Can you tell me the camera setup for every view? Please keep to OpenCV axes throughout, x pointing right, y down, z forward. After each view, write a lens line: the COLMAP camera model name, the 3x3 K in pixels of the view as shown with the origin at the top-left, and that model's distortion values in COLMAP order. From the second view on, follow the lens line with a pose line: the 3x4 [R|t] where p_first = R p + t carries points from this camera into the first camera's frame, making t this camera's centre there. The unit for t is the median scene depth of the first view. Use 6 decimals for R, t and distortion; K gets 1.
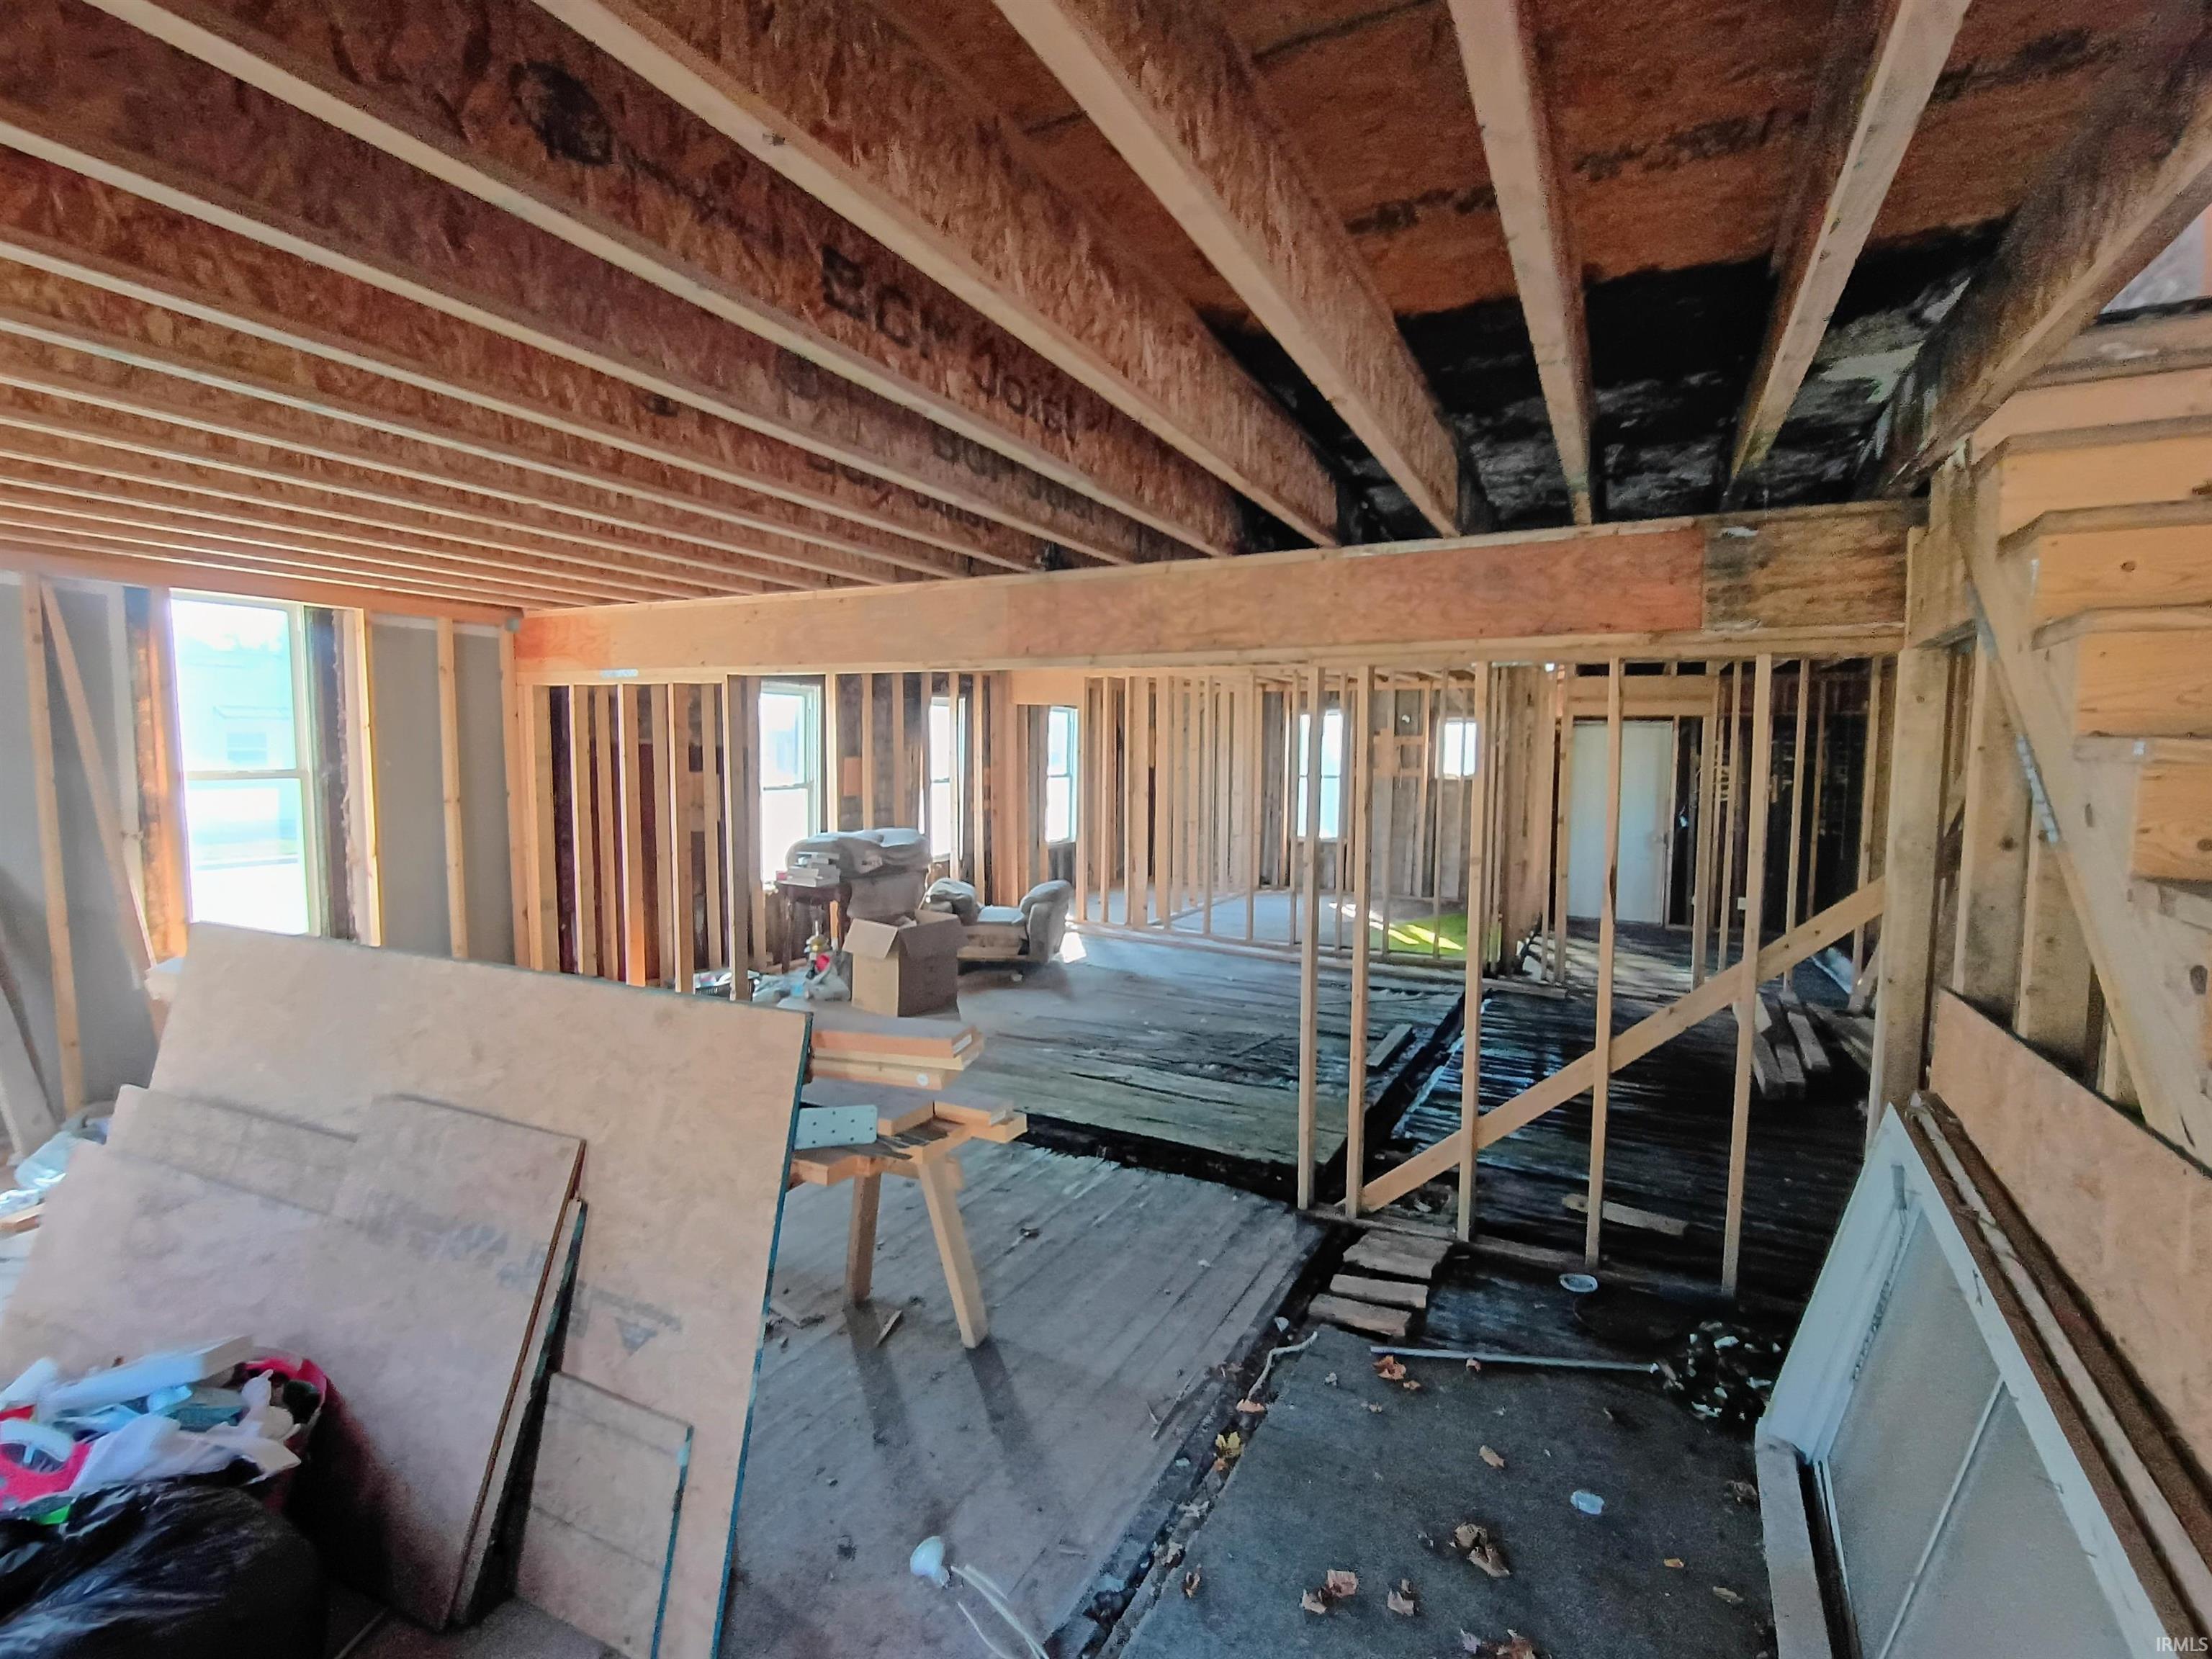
lens RADIAL K [[1013.1, 0, 1103.6], [0, 1013.1, 822.1], [0, 0, 1]] dist [-0.012444, 0.005115]
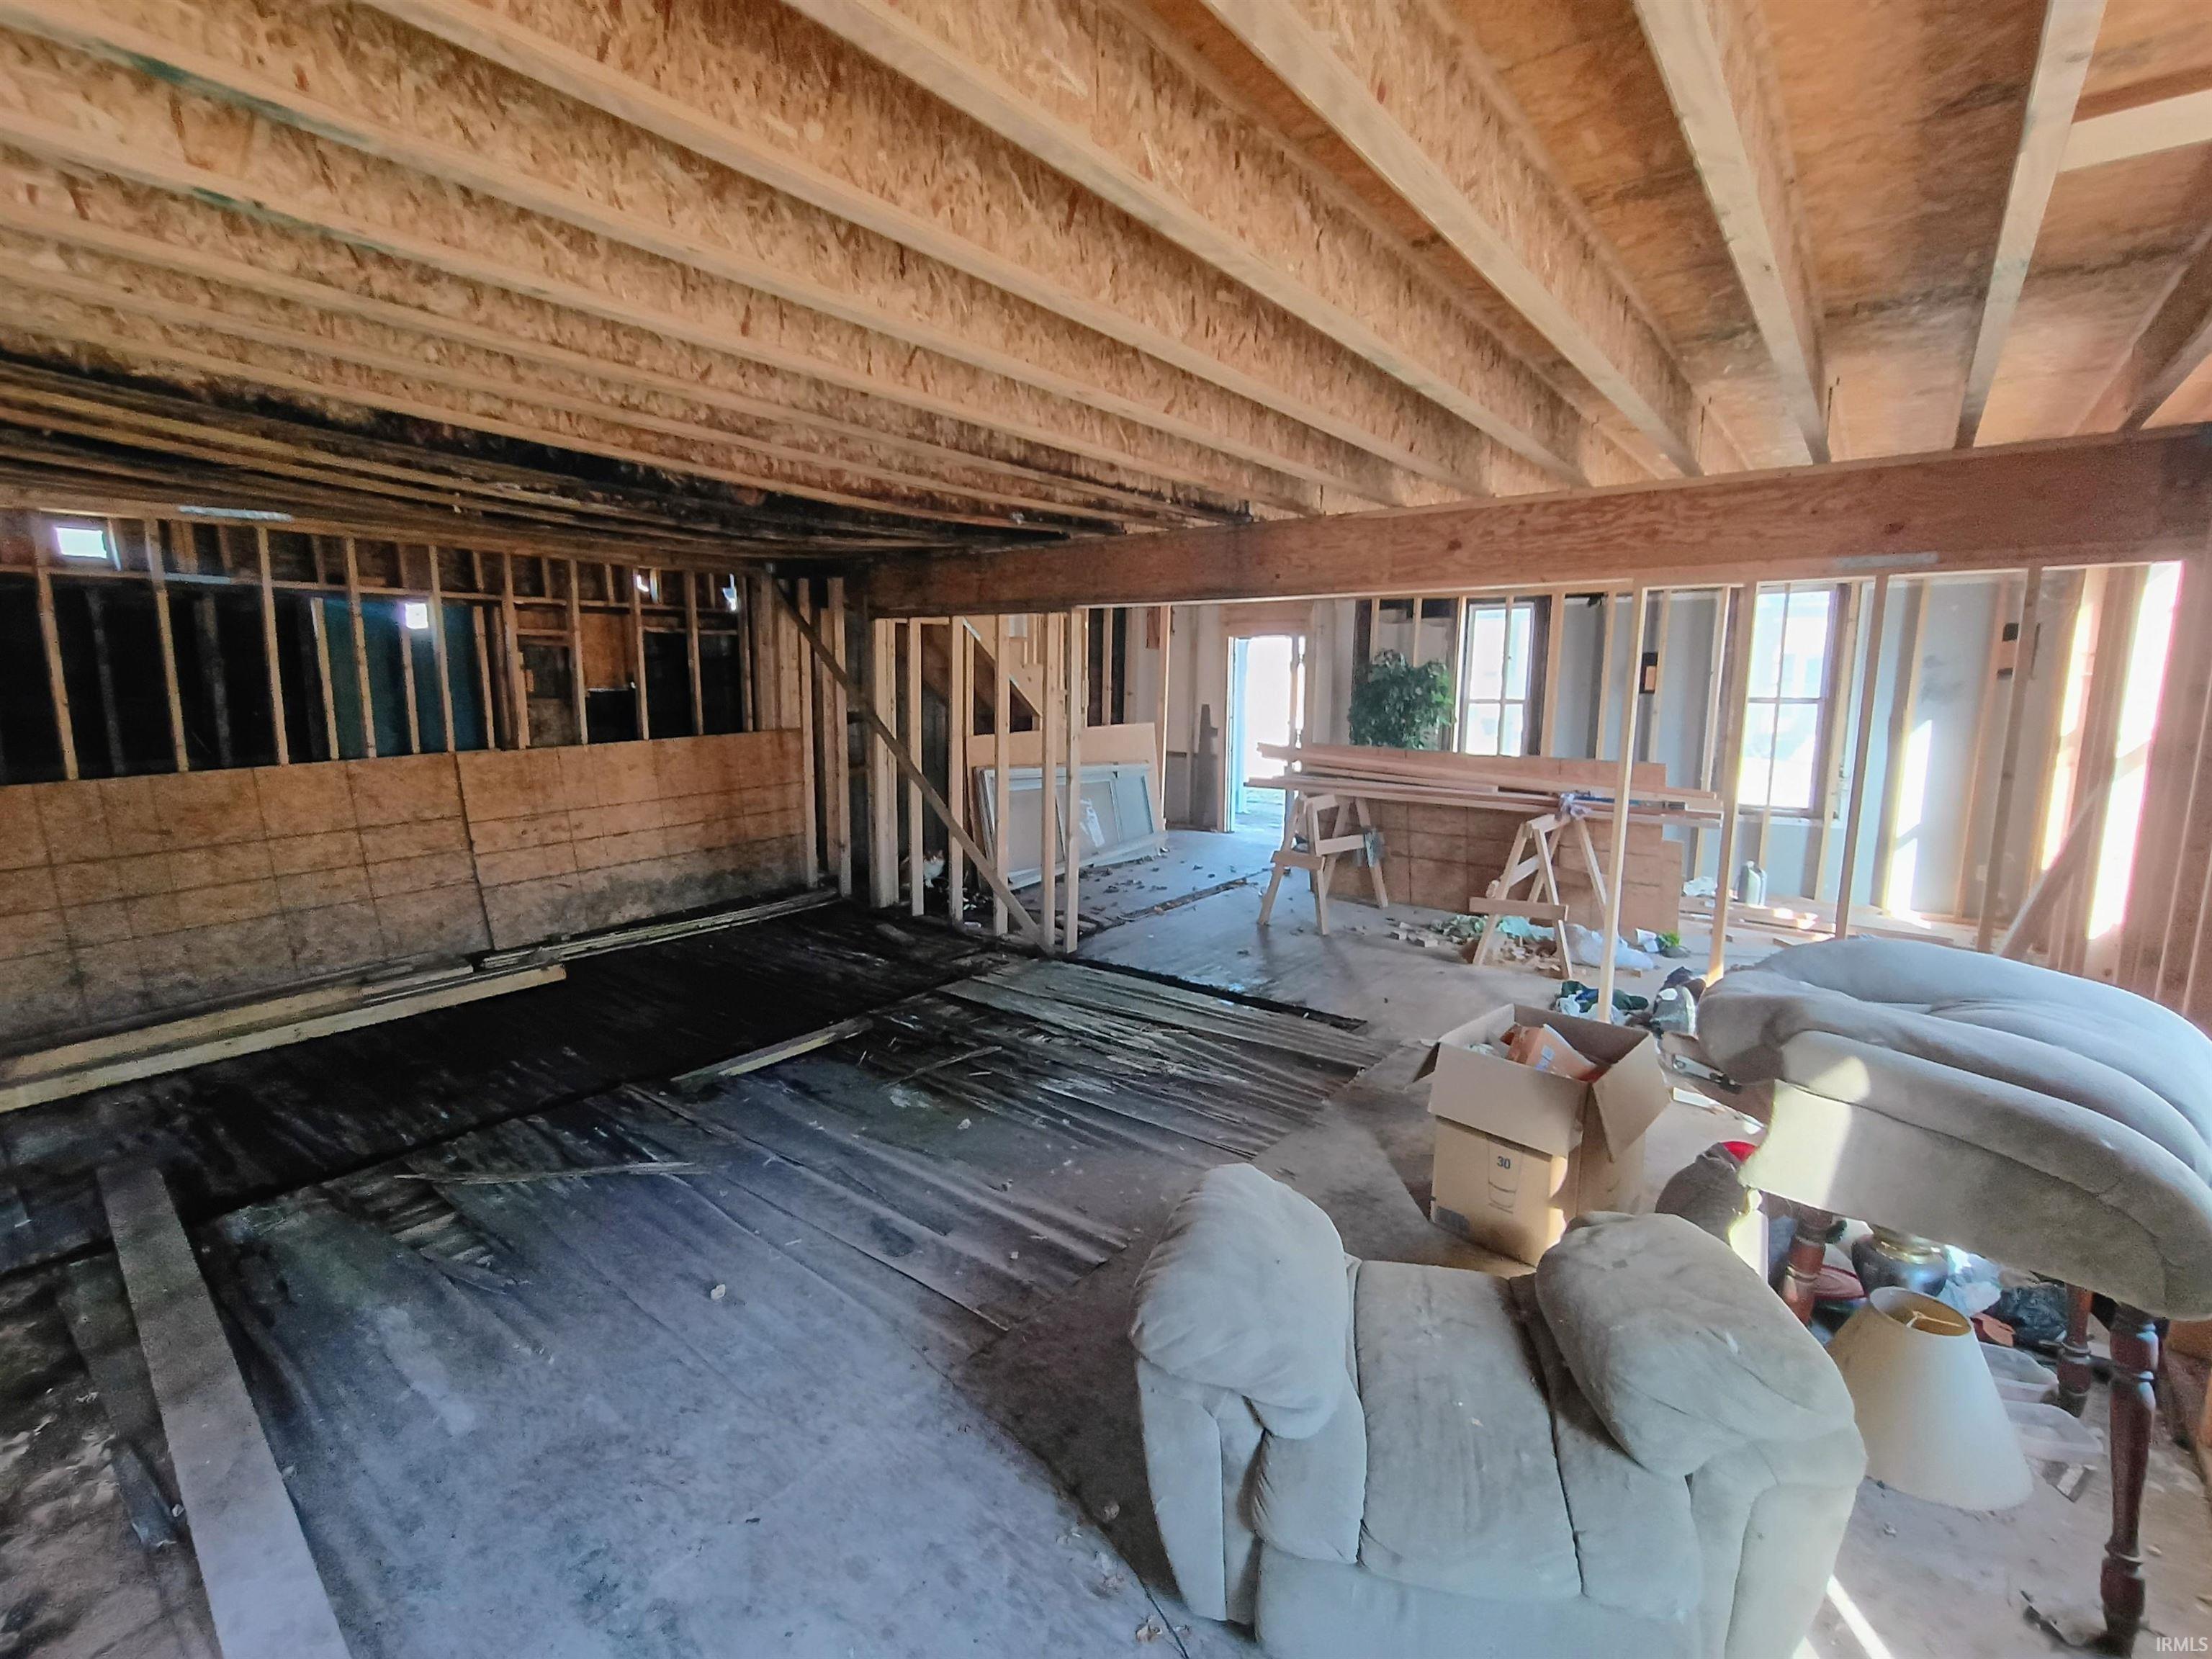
lens RADIAL K [[1013.1, 0, 1103.6], [0, 1013.1, 822.1], [0, 0, 1]] dist [-0.012444, 0.005115]
pose [[-0.982388, -0.043034, 0.181830, -0.075780], [-0.002391, 0.975933, 0.218059, -0.095756], [-0.186838, 0.213784, -0.958847, 1.442903]]
